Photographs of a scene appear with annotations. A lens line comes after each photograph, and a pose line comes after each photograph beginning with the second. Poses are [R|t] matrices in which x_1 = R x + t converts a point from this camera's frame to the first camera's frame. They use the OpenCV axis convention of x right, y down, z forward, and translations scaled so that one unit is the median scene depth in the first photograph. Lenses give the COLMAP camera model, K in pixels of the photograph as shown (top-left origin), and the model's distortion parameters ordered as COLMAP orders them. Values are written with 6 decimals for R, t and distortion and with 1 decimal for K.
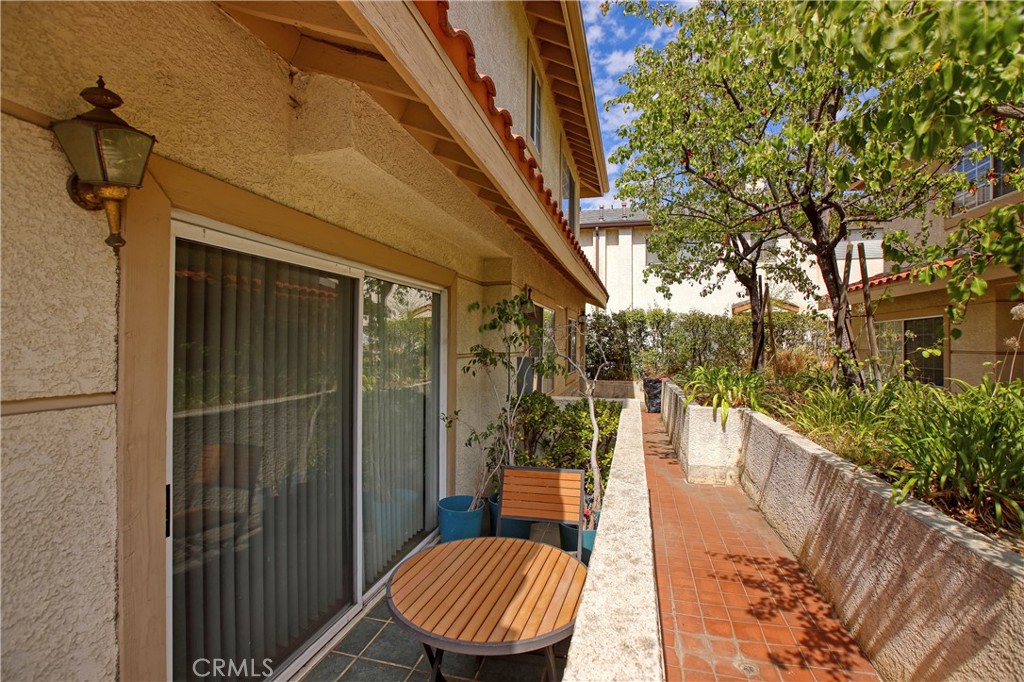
lens RADIAL K [[466.6, 0, 511.1], [0, 466.6, 335.4], [0, 0, 1]] dist [-0.010210, 0.001344]
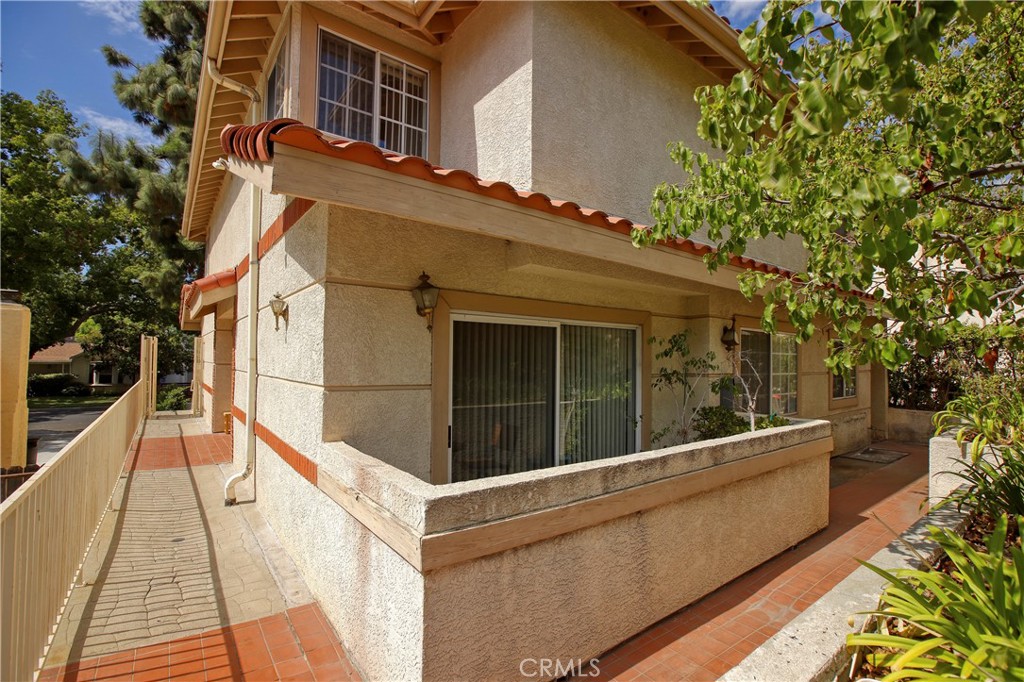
lens RADIAL K [[466.6, 0, 513.0], [0, 466.6, 343.5], [0, 0, 1]] dist [-0.010210, 0.001344]
pose [[0.785990, -0.017533, -0.617991, 0.945046], [0.001667, 0.999654, -0.026242, -0.032501], [0.618237, 0.019595, 0.785747, -0.649147]]
